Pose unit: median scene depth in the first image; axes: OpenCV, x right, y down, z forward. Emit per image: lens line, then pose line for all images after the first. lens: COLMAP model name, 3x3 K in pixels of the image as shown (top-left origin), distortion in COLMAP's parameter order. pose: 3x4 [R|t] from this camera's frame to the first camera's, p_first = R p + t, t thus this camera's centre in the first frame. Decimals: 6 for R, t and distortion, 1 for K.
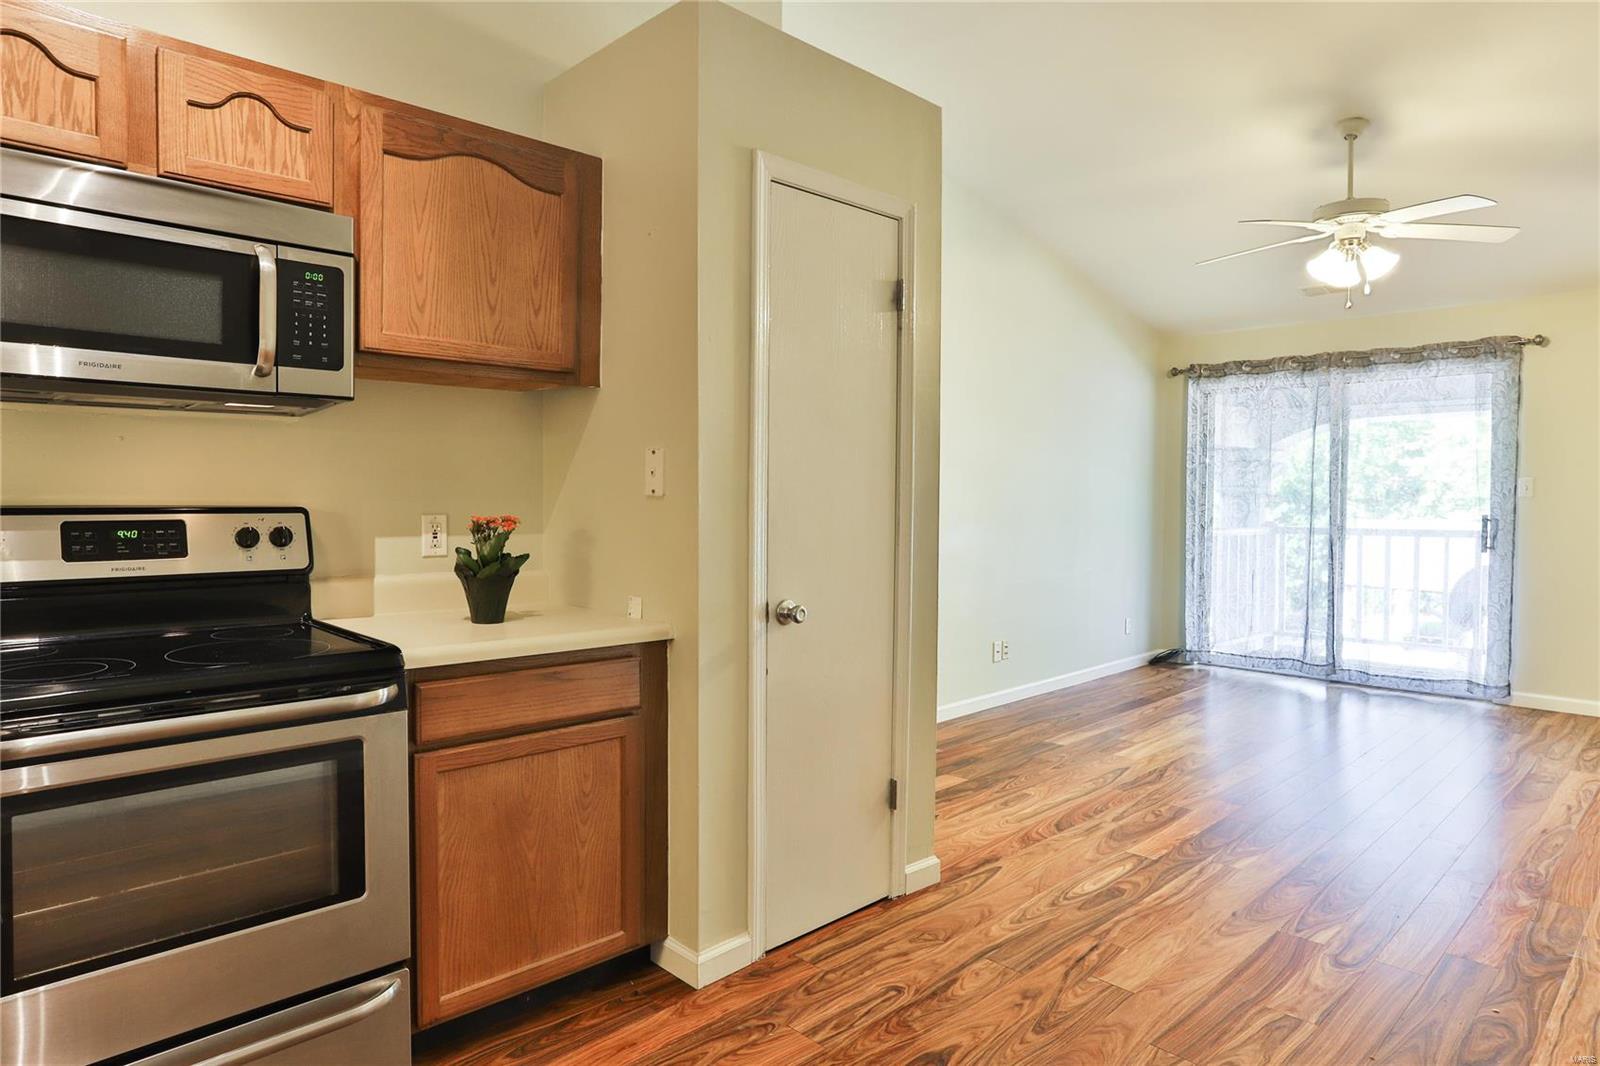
lens RADIAL K [[884.8, 0, 794.7], [0, 884.8, 521.2], [0, 0, 1]] dist [-0.058421, 0.031101]
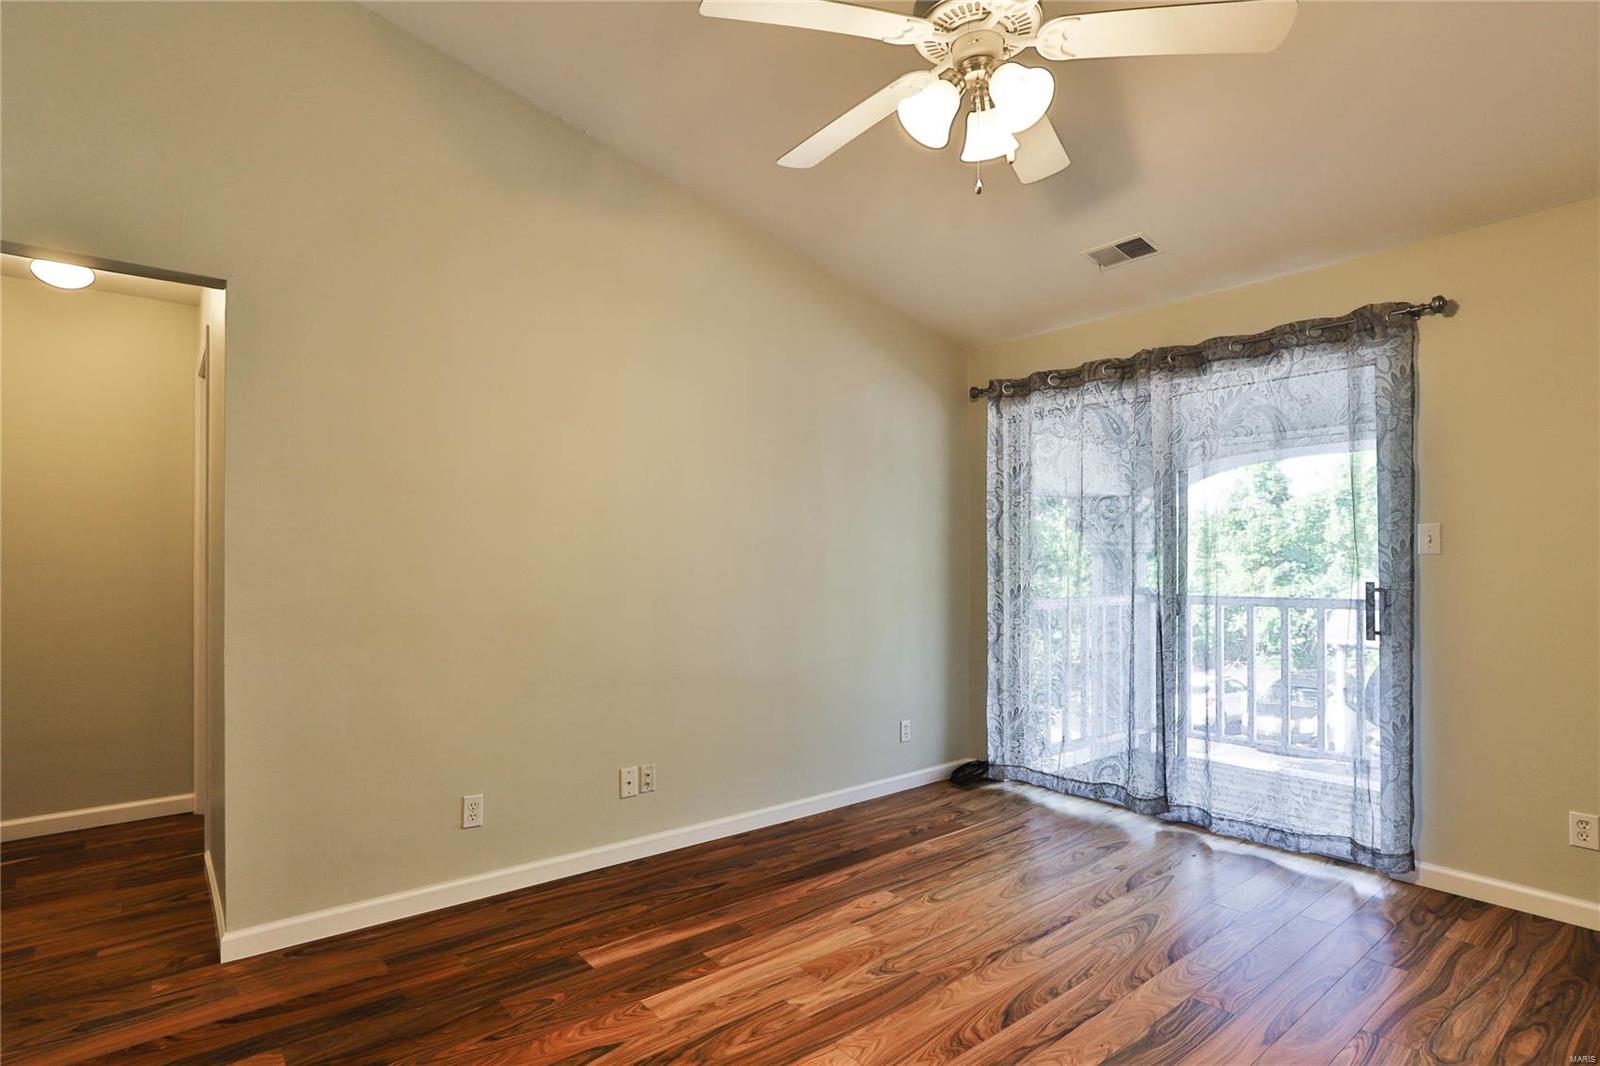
lens RADIAL K [[796.0, 0, 799.2], [0, 796.0, 554.7], [0, 0, 1]] dist [-0.056419, 0.031021]
pose [[0.997919, -0.004935, -0.064295, 0.405636], [0.002739, 0.999411, -0.034200, -0.009178], [0.064426, 0.033953, 0.997345, 0.384587]]
